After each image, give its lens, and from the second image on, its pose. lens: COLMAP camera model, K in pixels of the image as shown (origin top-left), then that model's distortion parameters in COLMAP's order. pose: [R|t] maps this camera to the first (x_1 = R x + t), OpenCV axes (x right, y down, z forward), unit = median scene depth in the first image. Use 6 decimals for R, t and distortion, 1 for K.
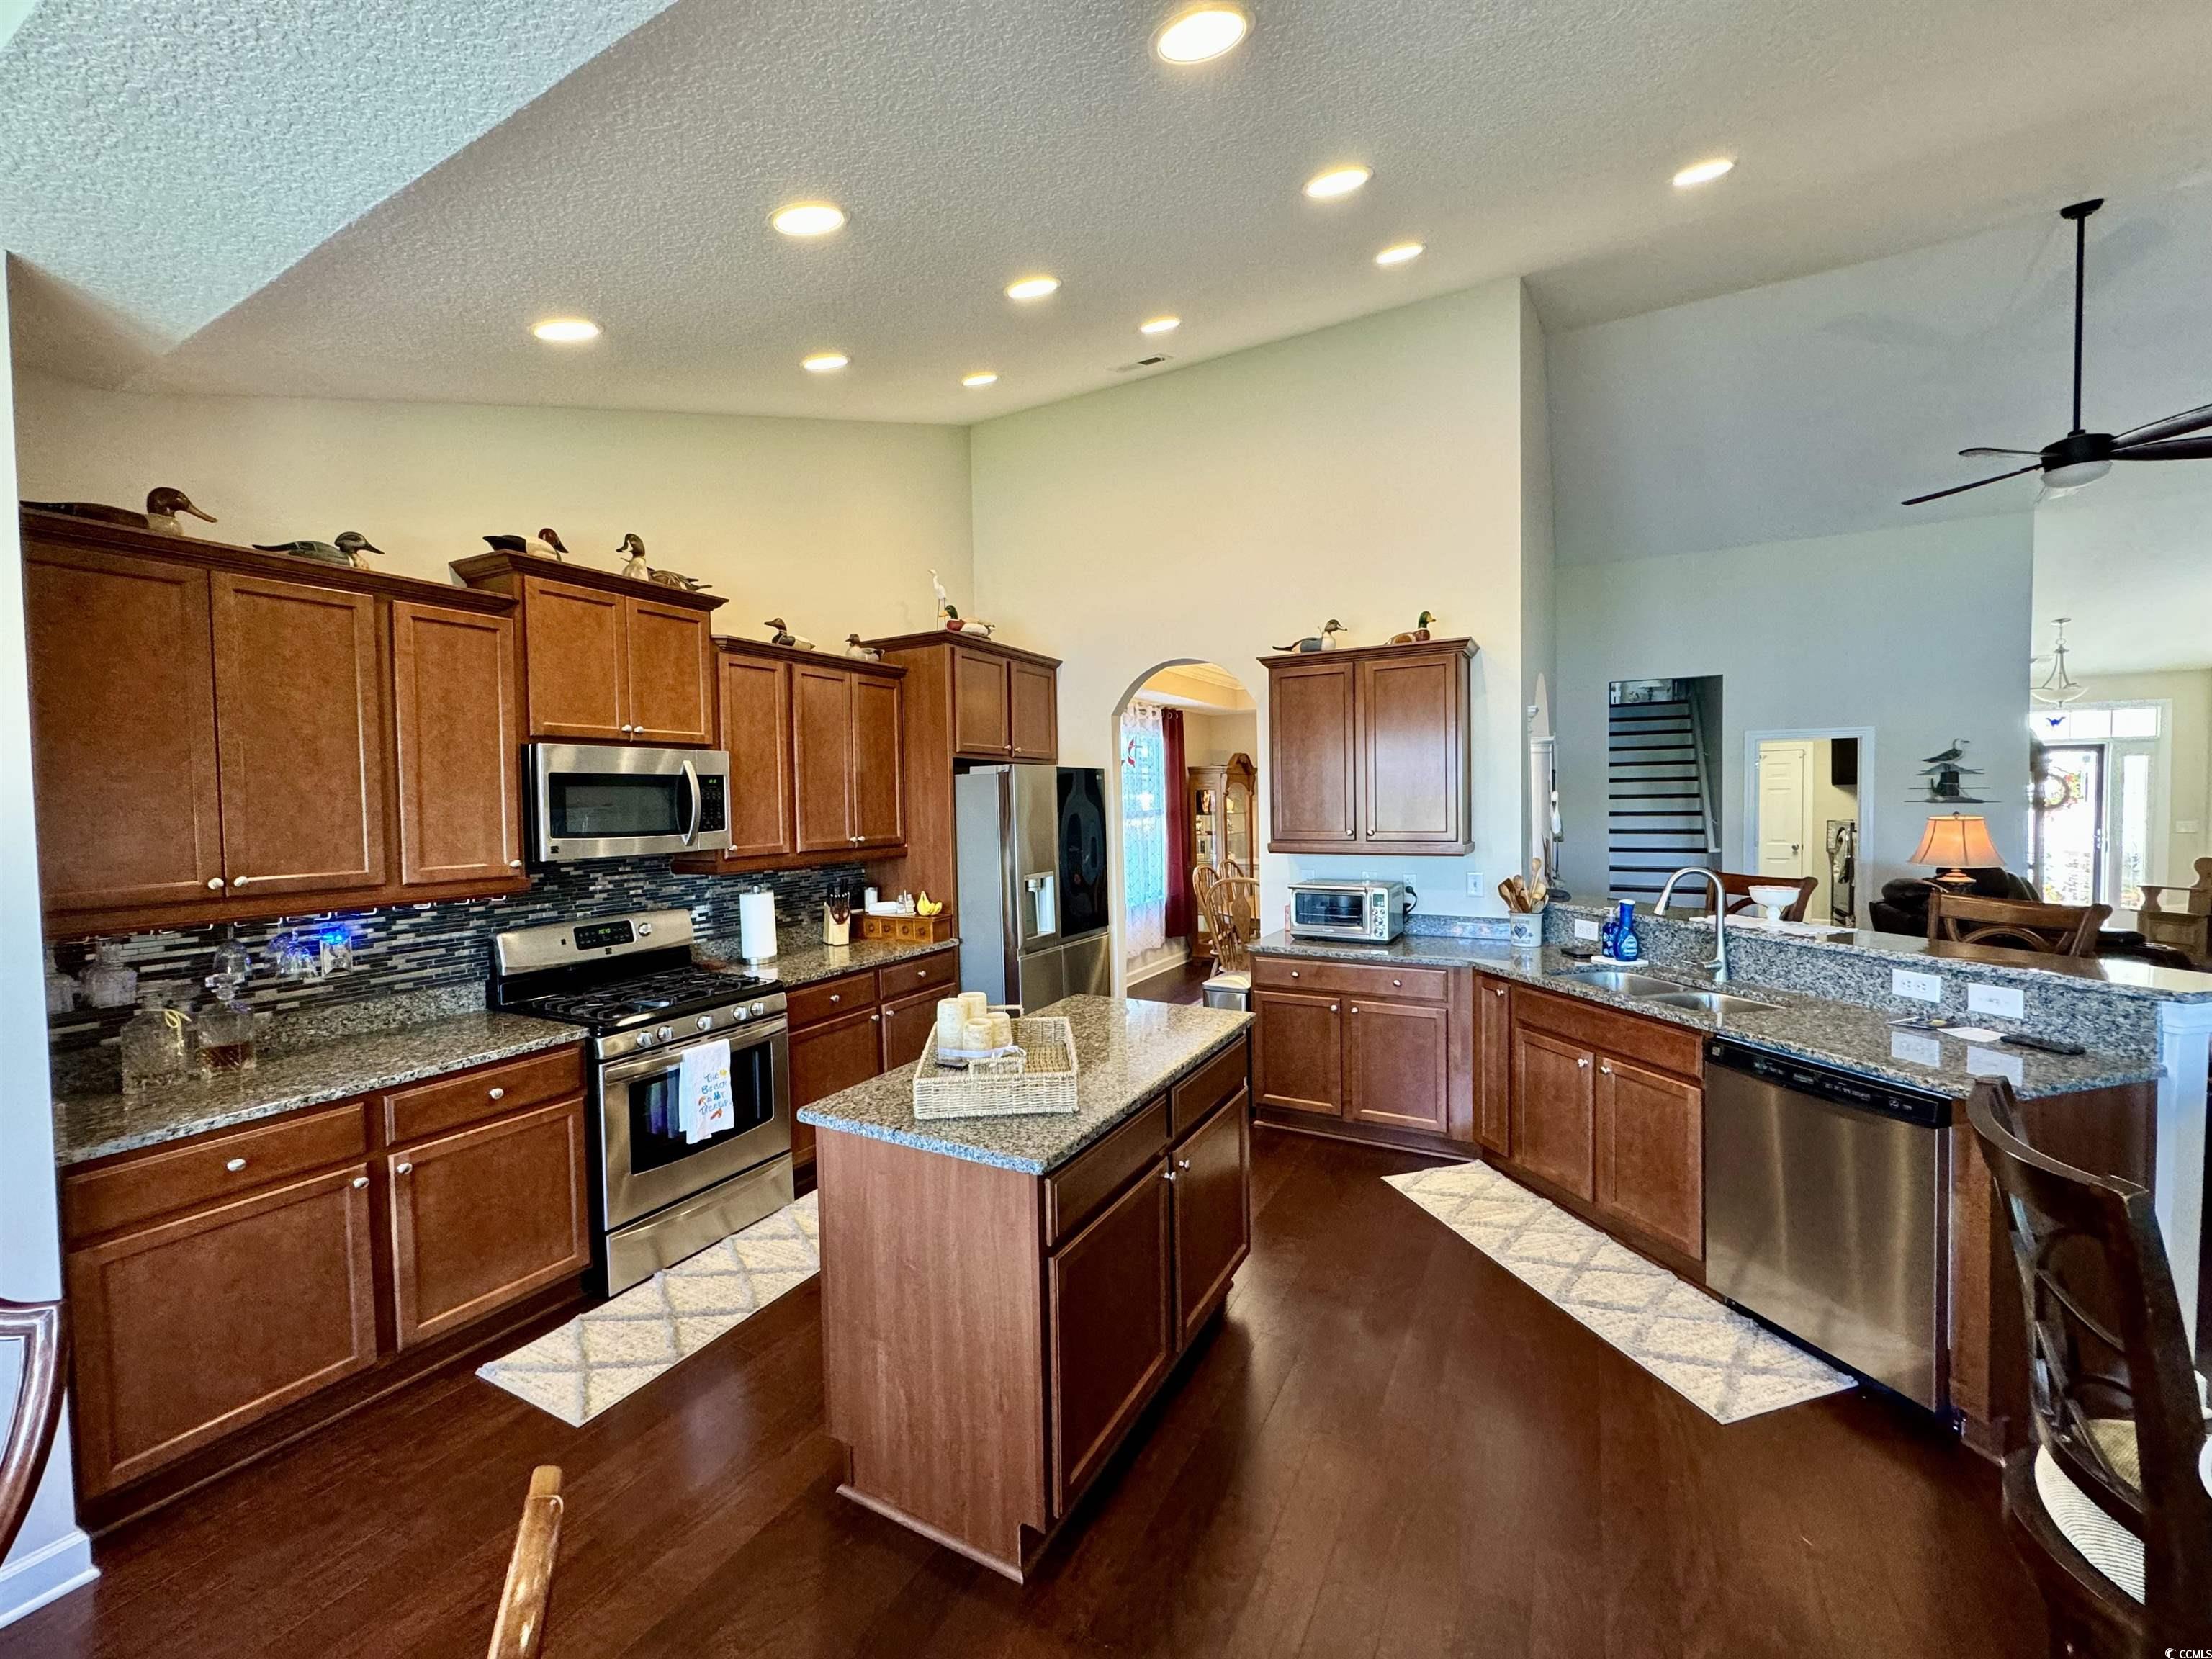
lens RADIAL K [[879.8, 0, 1106.0], [0, 879.8, 829.5], [0, 0, 1]] dist [-0.003259, -0.000362]
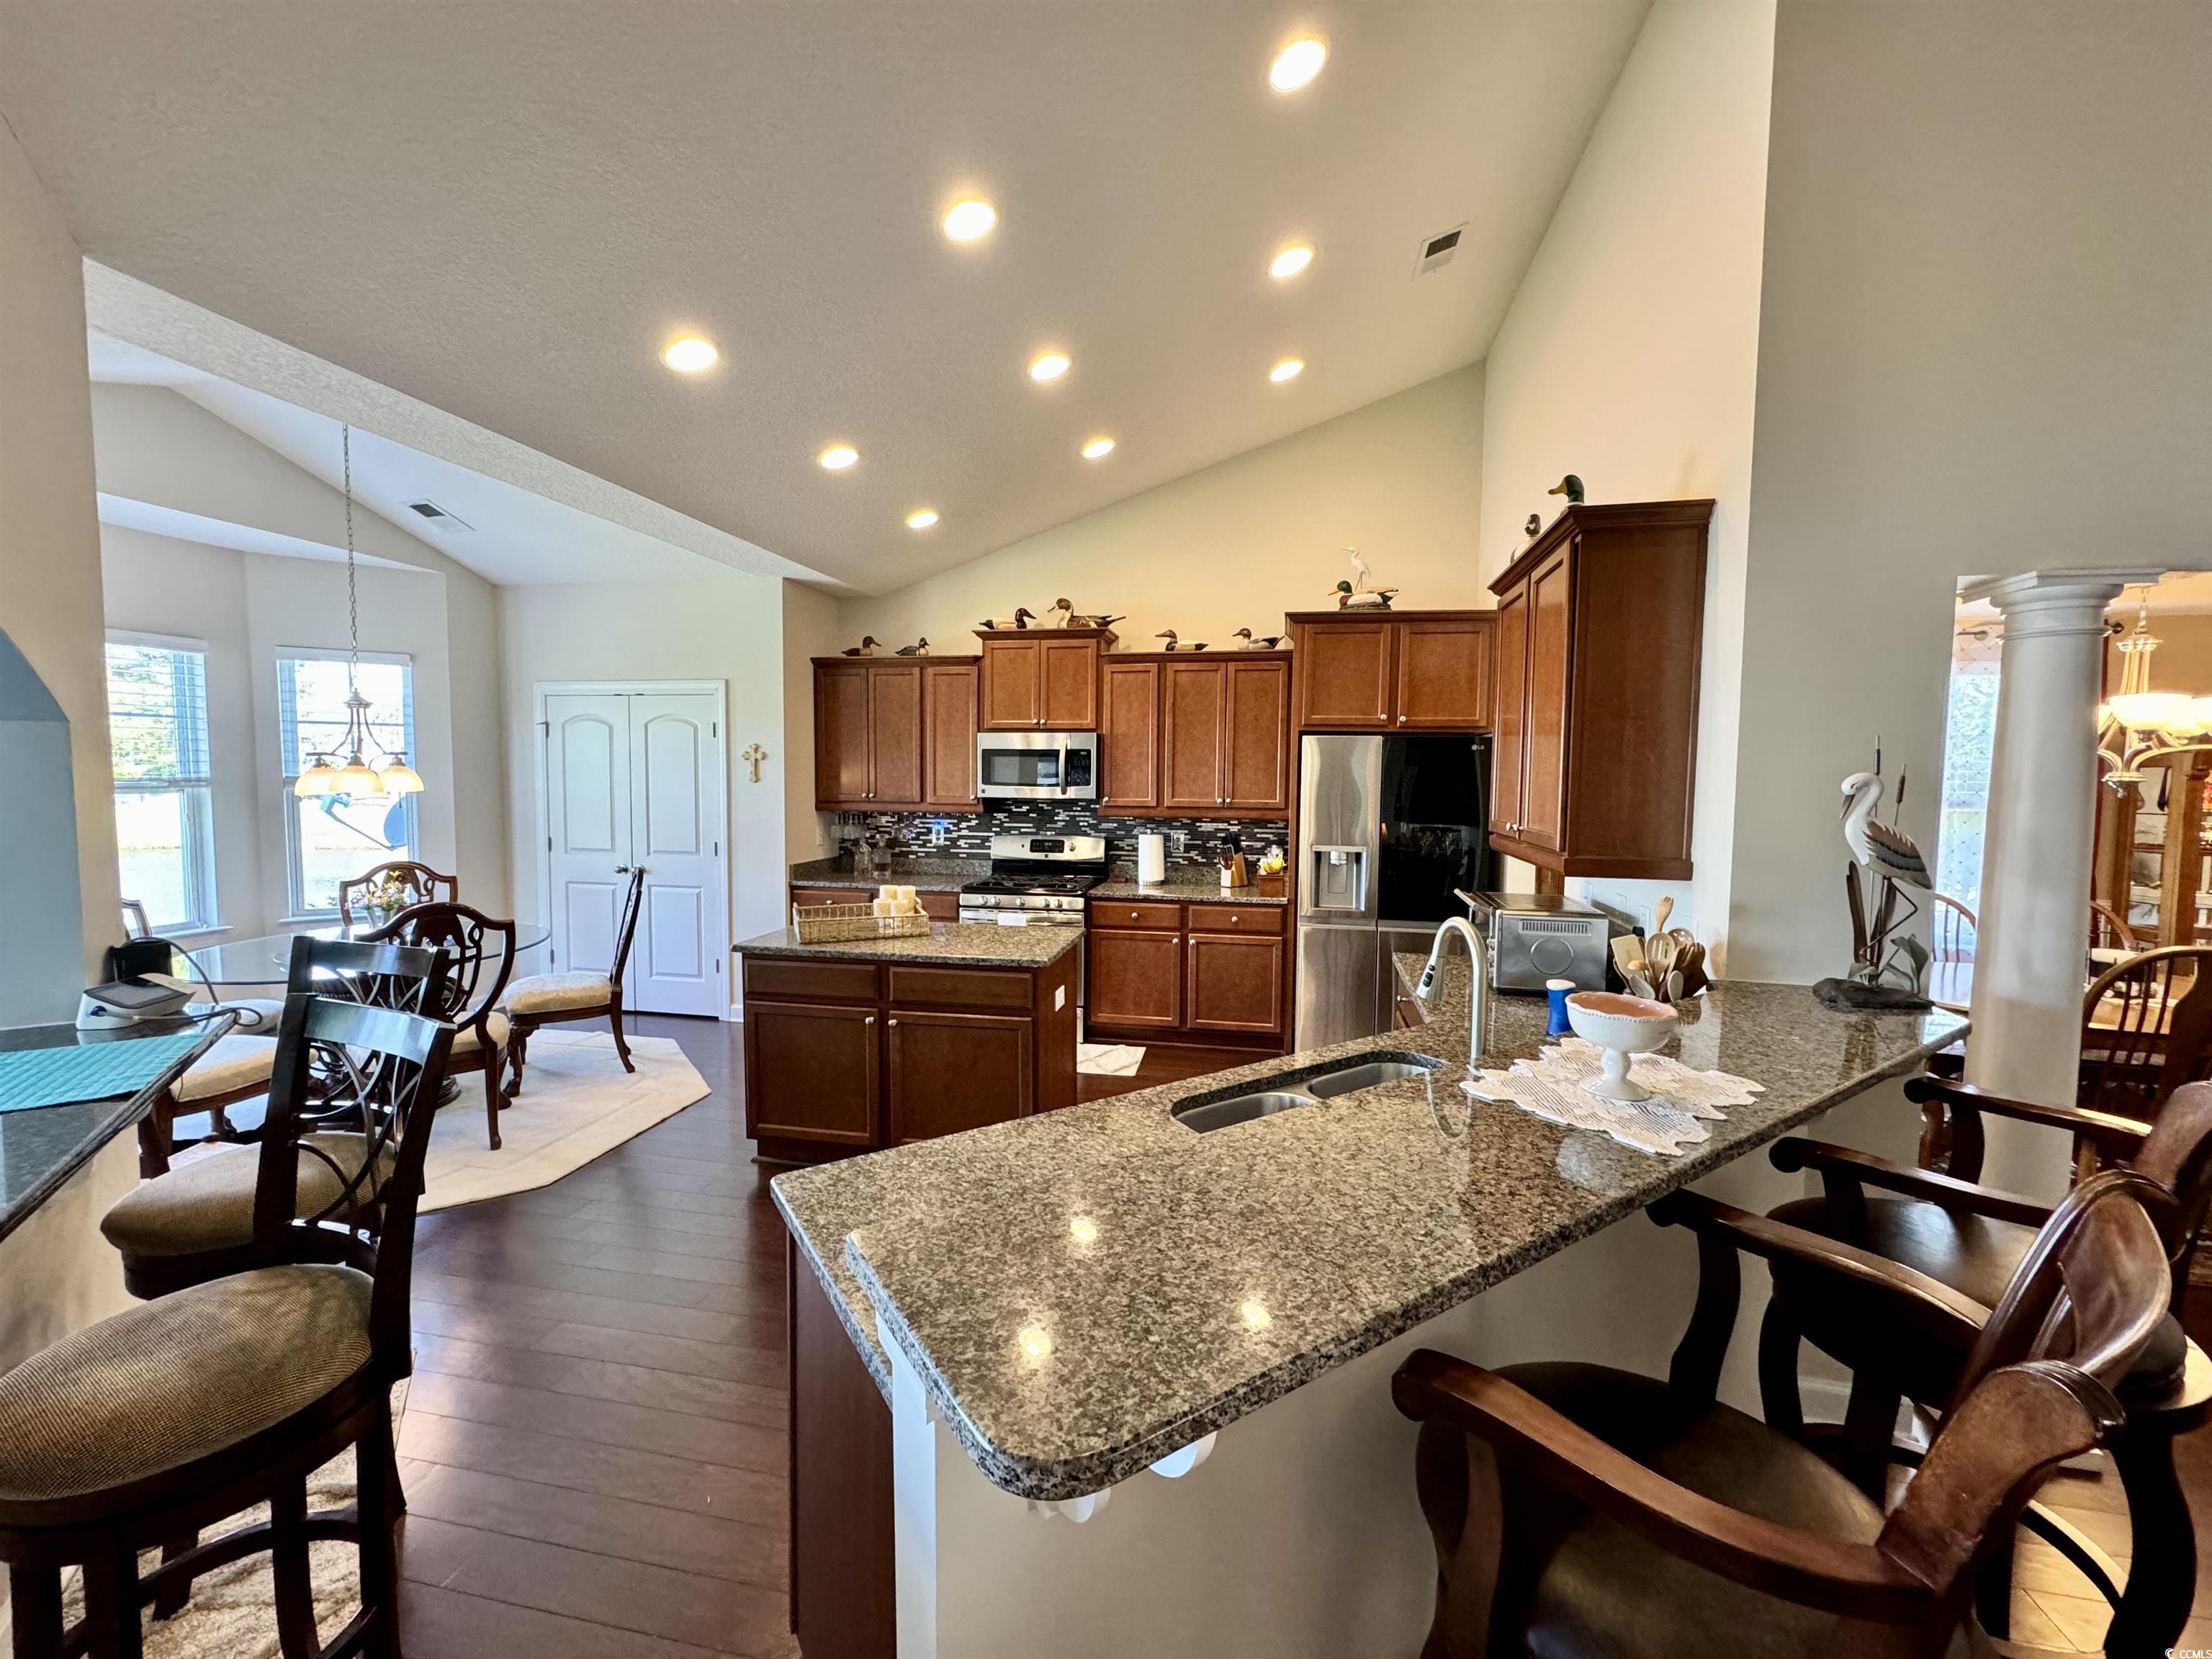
lens RADIAL K [[879.8, 0, 1106.0], [0, 879.8, 829.5], [0, 0, 1]] dist [-0.003259, -0.000362]
pose [[0.299248, 0.067207, -0.951805, 1.036503], [-0.056289, 0.997023, 0.052702, -0.005251], [0.952513, 0.037806, 0.302140, 0.596555]]
